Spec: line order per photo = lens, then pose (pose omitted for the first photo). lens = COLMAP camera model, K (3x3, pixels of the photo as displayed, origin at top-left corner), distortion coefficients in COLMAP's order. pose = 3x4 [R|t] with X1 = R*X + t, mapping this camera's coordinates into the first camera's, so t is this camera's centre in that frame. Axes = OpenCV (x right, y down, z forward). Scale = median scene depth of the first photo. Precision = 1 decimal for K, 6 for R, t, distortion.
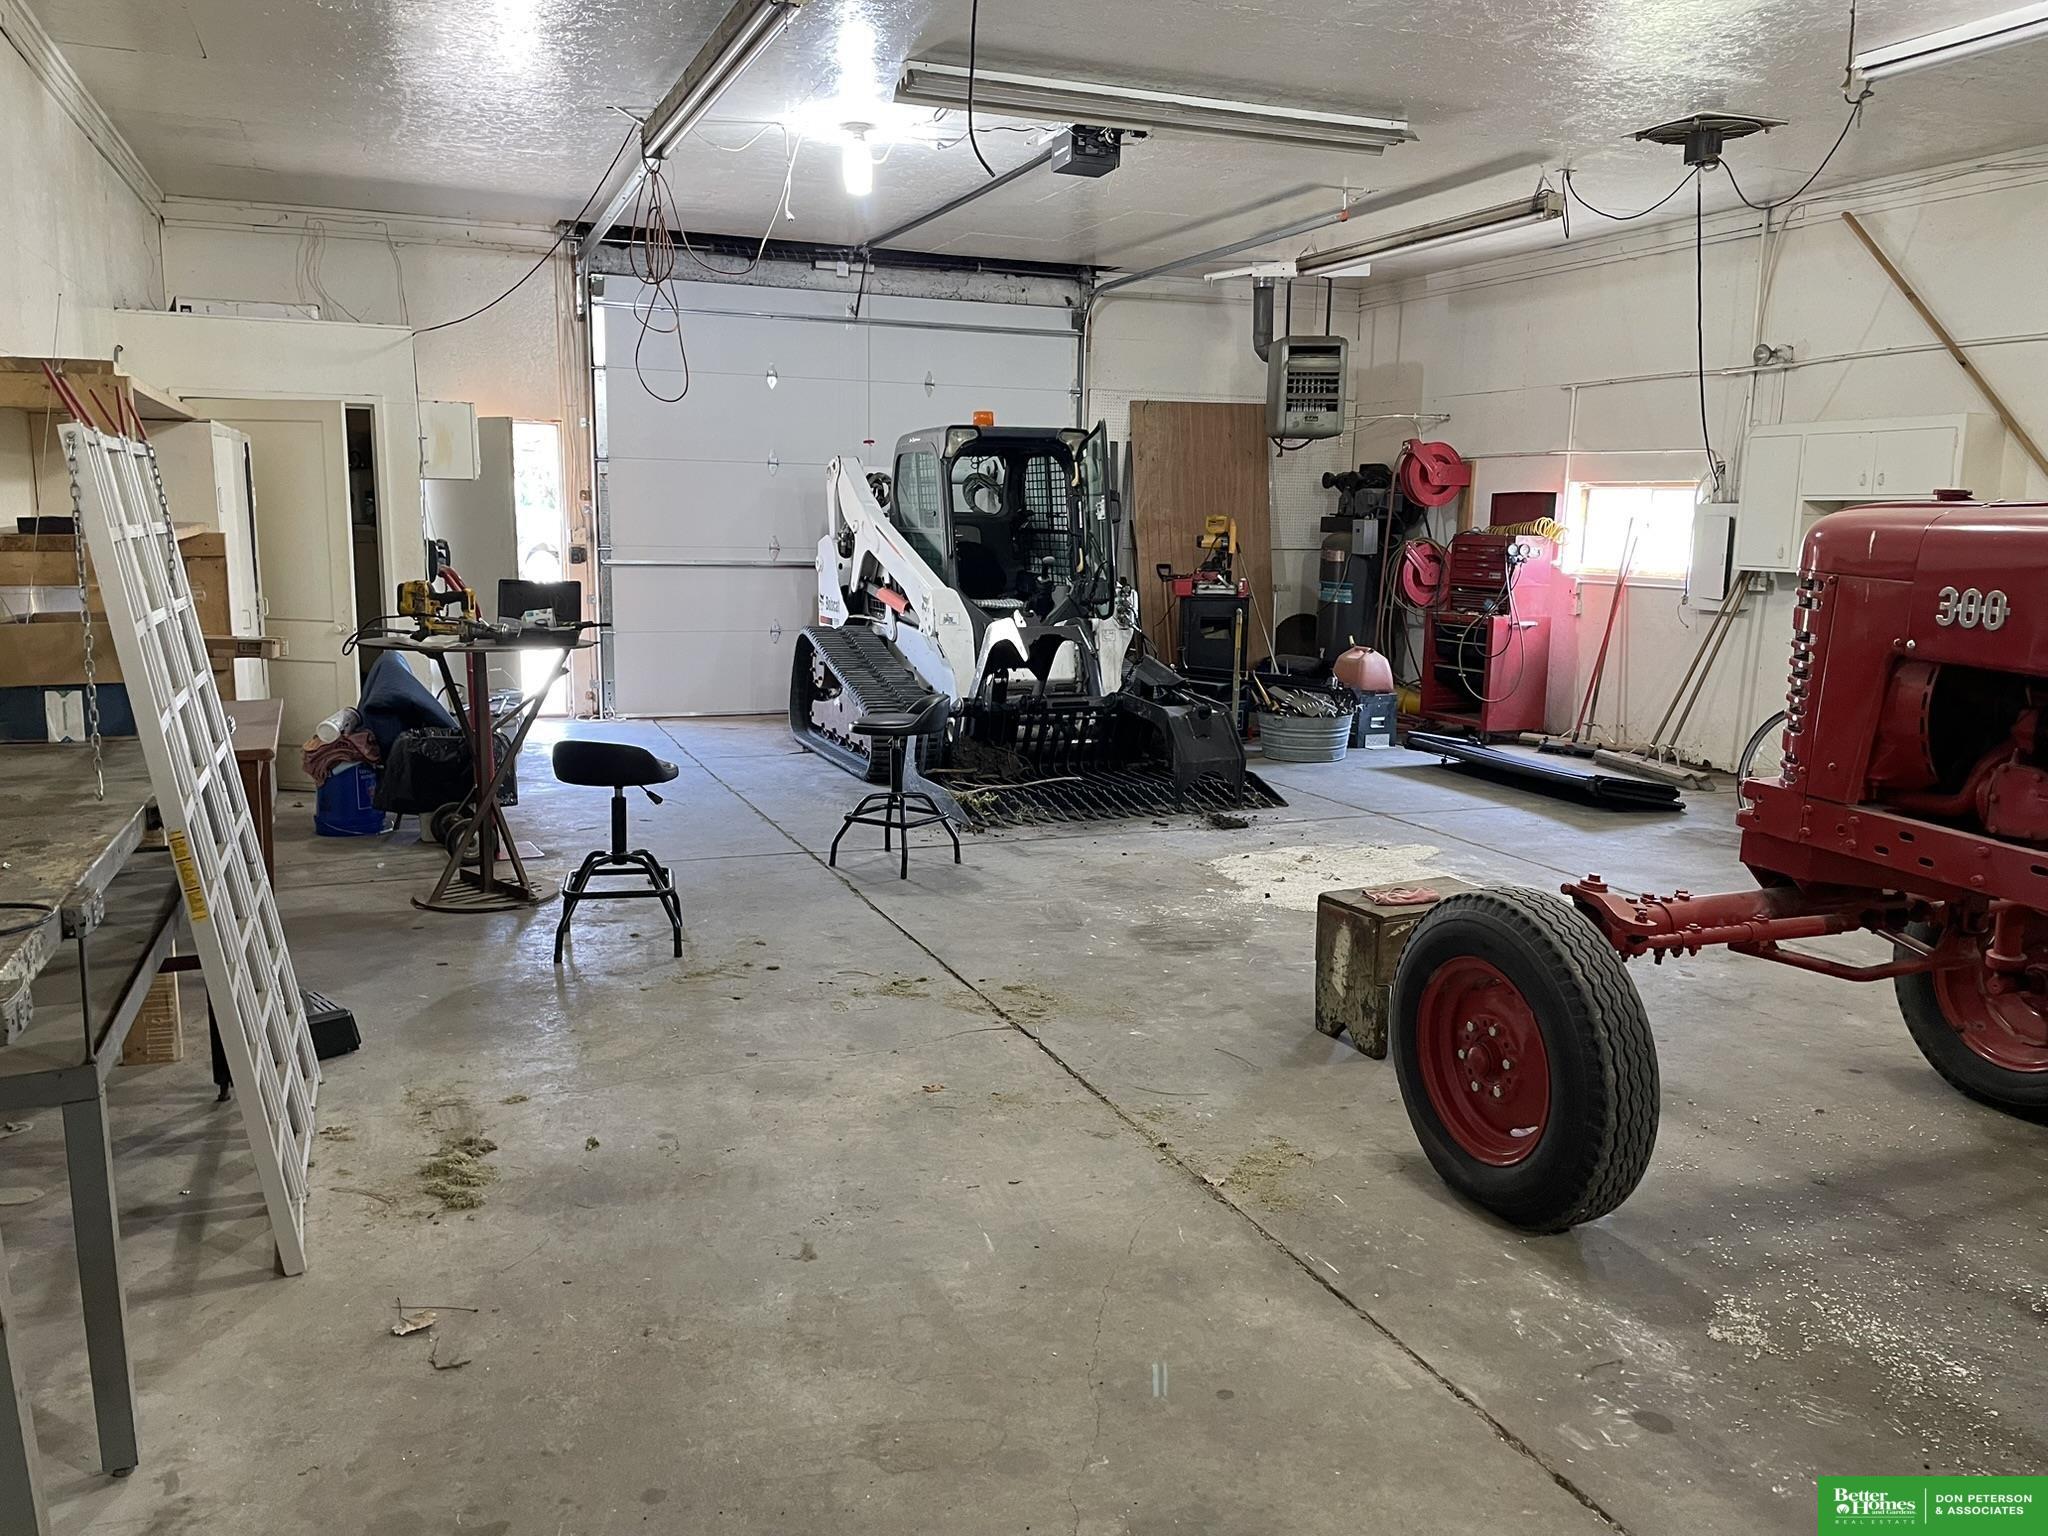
lens RADIAL K [[1520.5, 0, 1029.9], [0, 1520.5, 772.0], [0, 0, 1]] dist [0.086429, -0.113804]
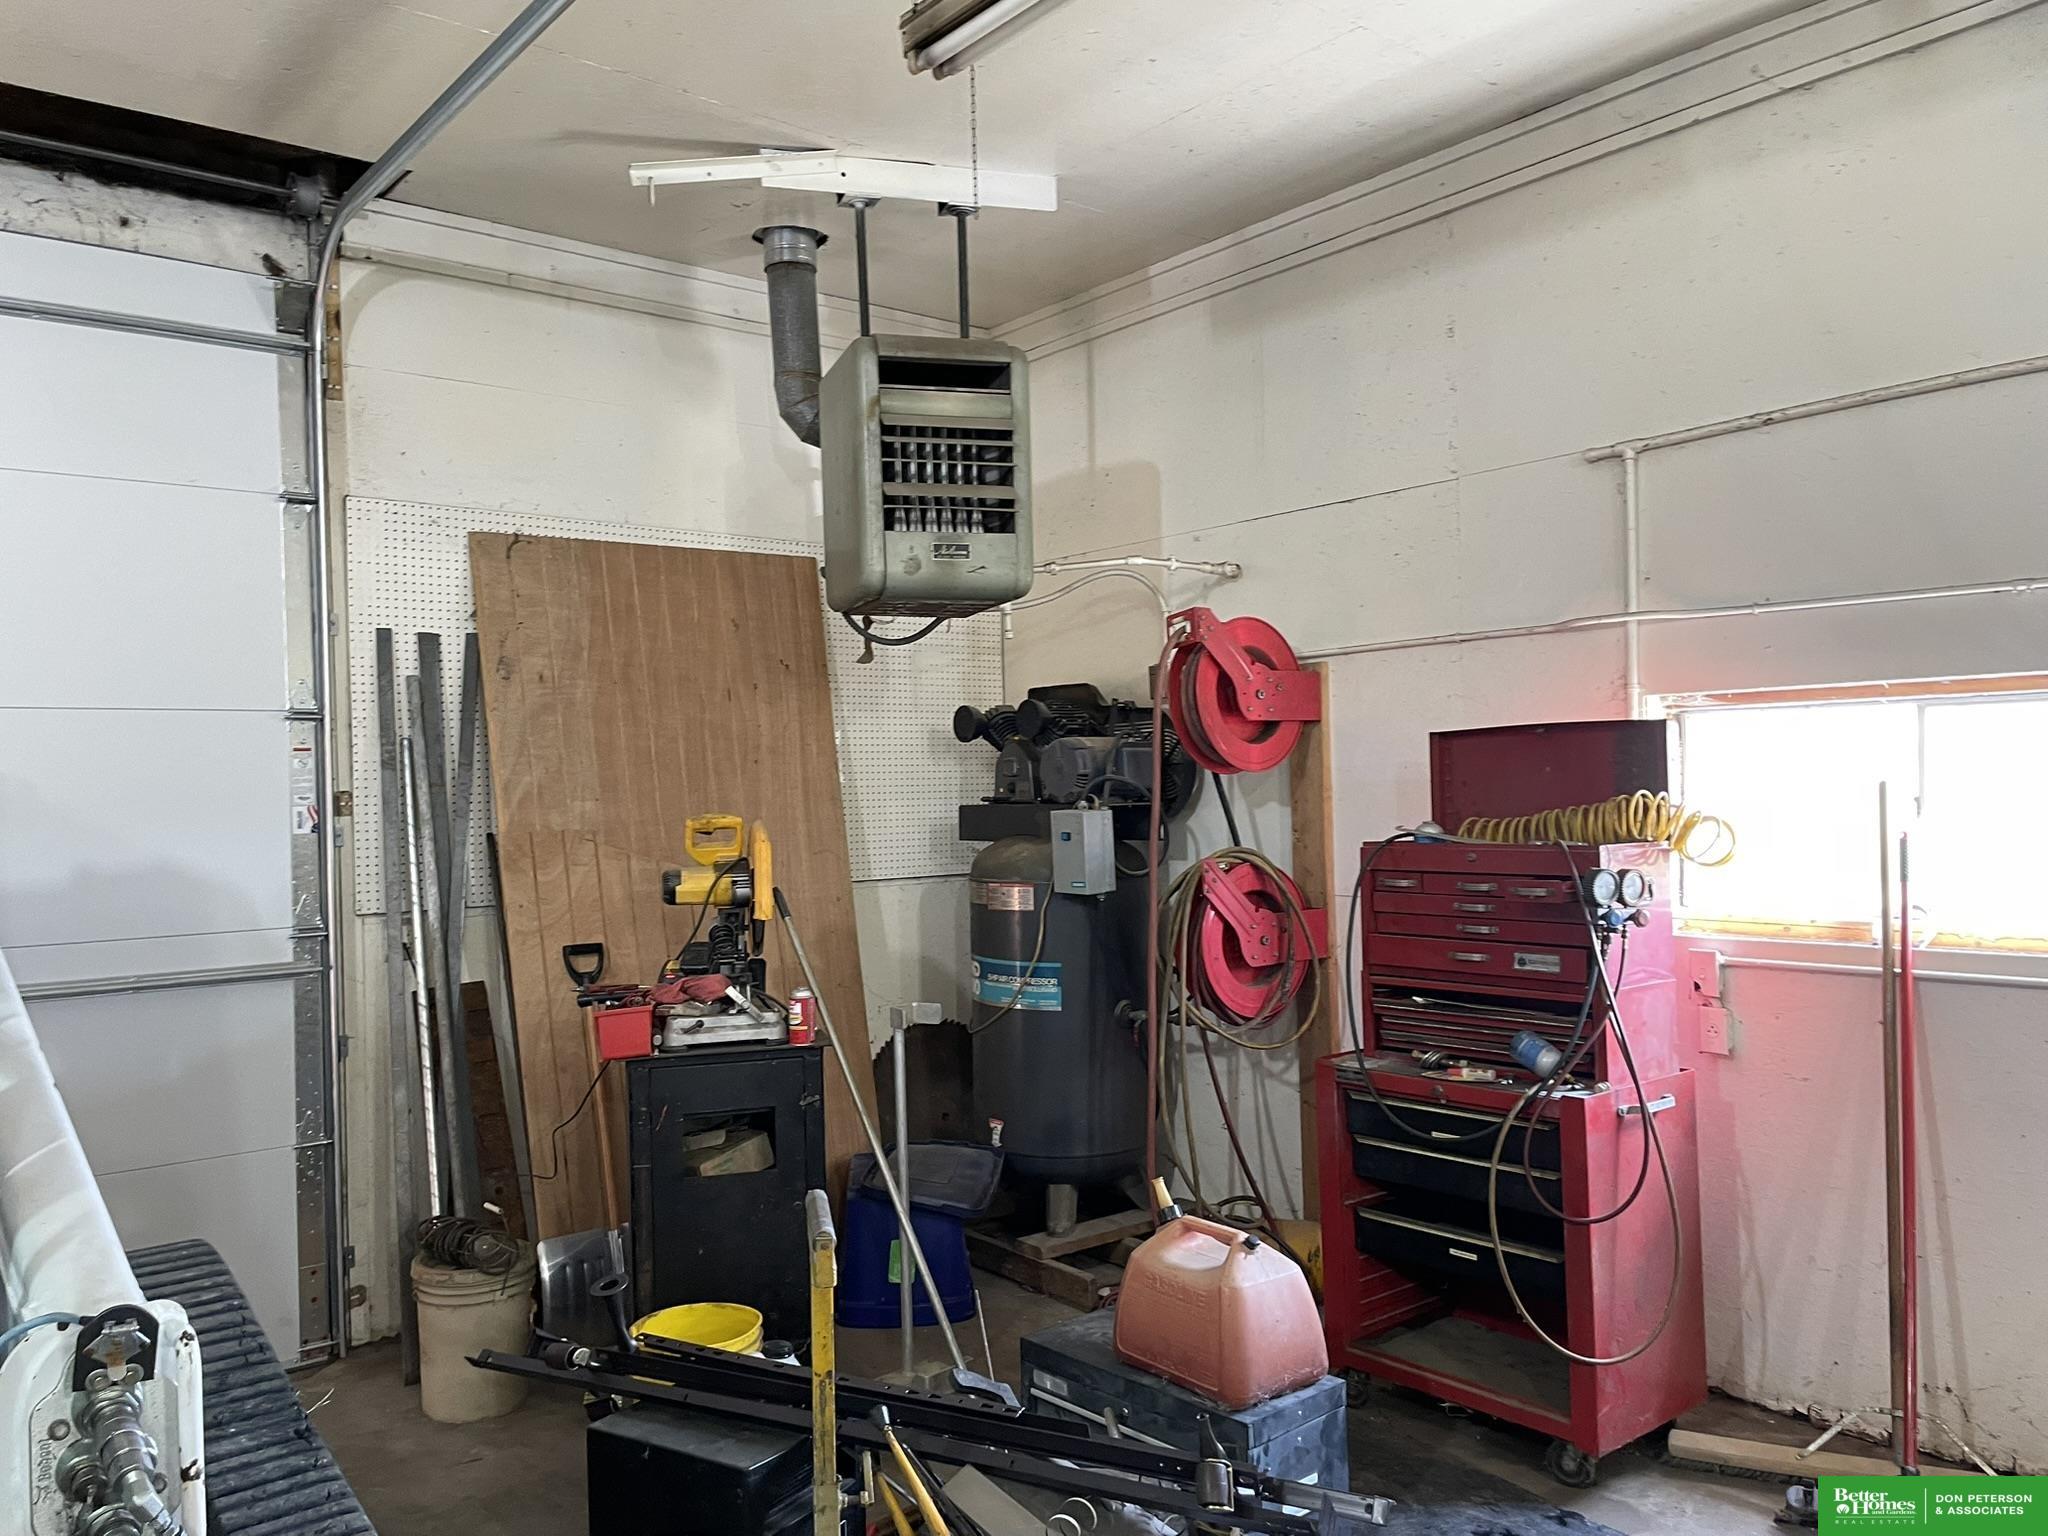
lens RADIAL K [[1583.0, 0, 1013.5], [0, 1583.0, 858.3], [0, 0, 1]] dist [0.086168, -0.141824]
pose [[0.956394, -0.051402, 0.287523, 0.081280], [0.087641, 0.989536, -0.114616, -0.108062], [-0.278623, 0.134817, 0.950891, 0.619966]]
